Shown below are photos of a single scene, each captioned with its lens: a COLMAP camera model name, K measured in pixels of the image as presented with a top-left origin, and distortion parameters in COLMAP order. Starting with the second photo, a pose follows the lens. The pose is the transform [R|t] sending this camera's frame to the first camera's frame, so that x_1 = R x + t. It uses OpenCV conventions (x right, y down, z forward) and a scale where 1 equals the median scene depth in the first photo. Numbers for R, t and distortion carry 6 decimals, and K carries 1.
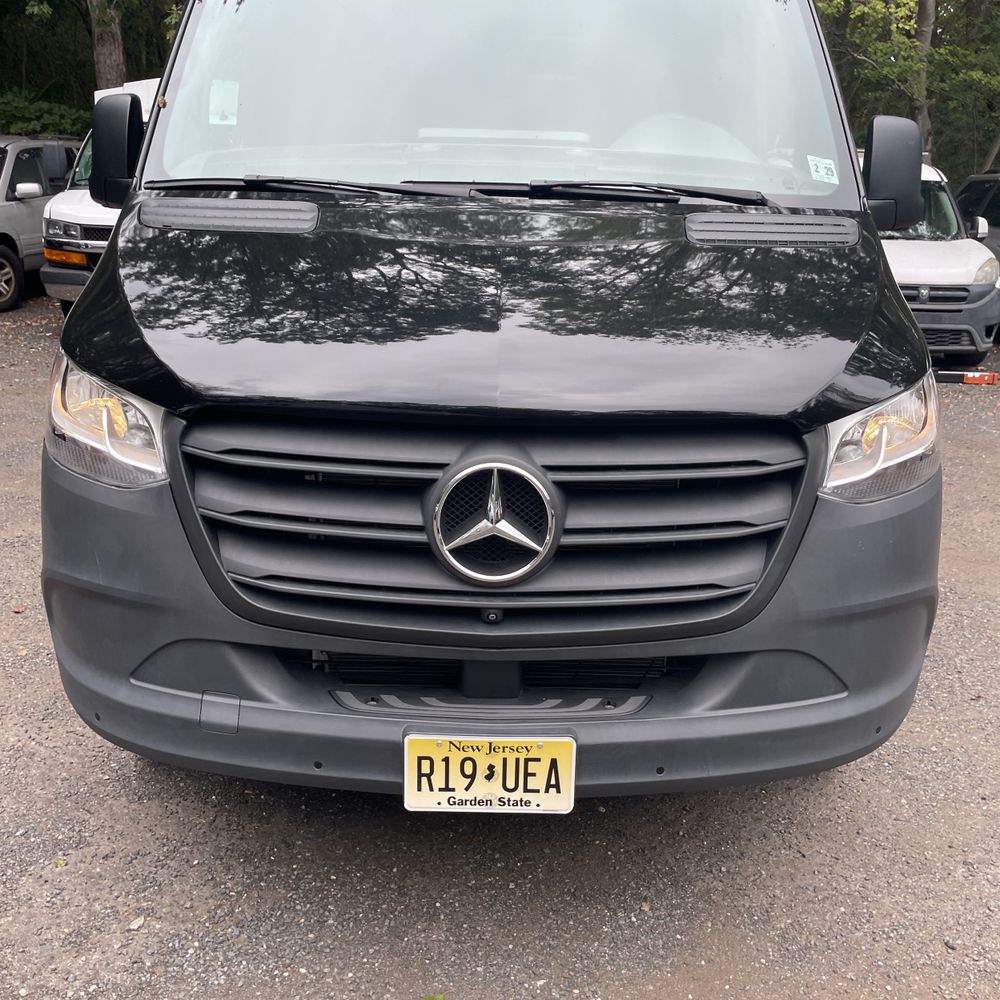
lens RADIAL K [[1032.9, 0, 500.0], [0, 1032.9, 500.0], [0, 0, 1]] dist [0.083341, -0.134768]
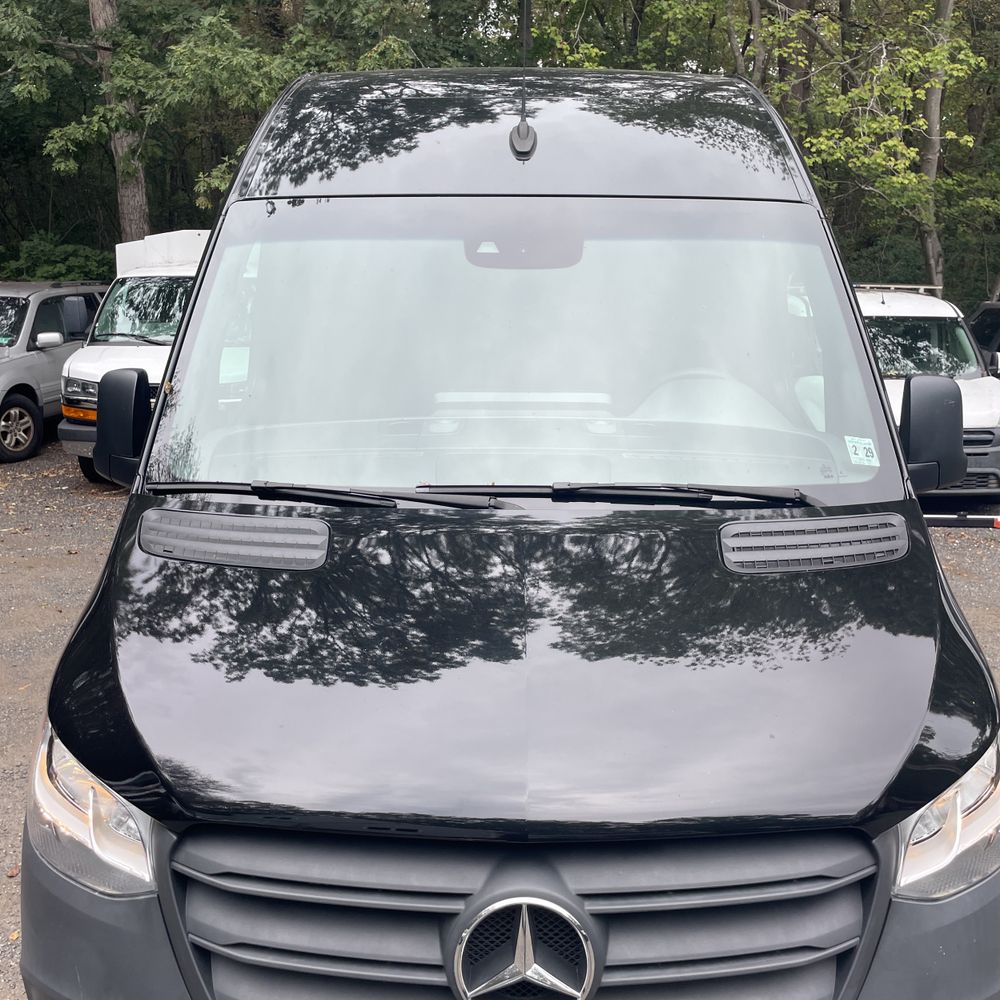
lens RADIAL K [[1032.9, 0, 500.0], [0, 1032.9, 500.0], [0, 0, 1]] dist [0.083341, -0.134768]
pose [[0.999756, -0.015162, -0.016050, -0.002759], [0.013676, 0.995943, -0.088938, -0.135632], [0.017334, 0.088697, 0.995908, 0.041795]]
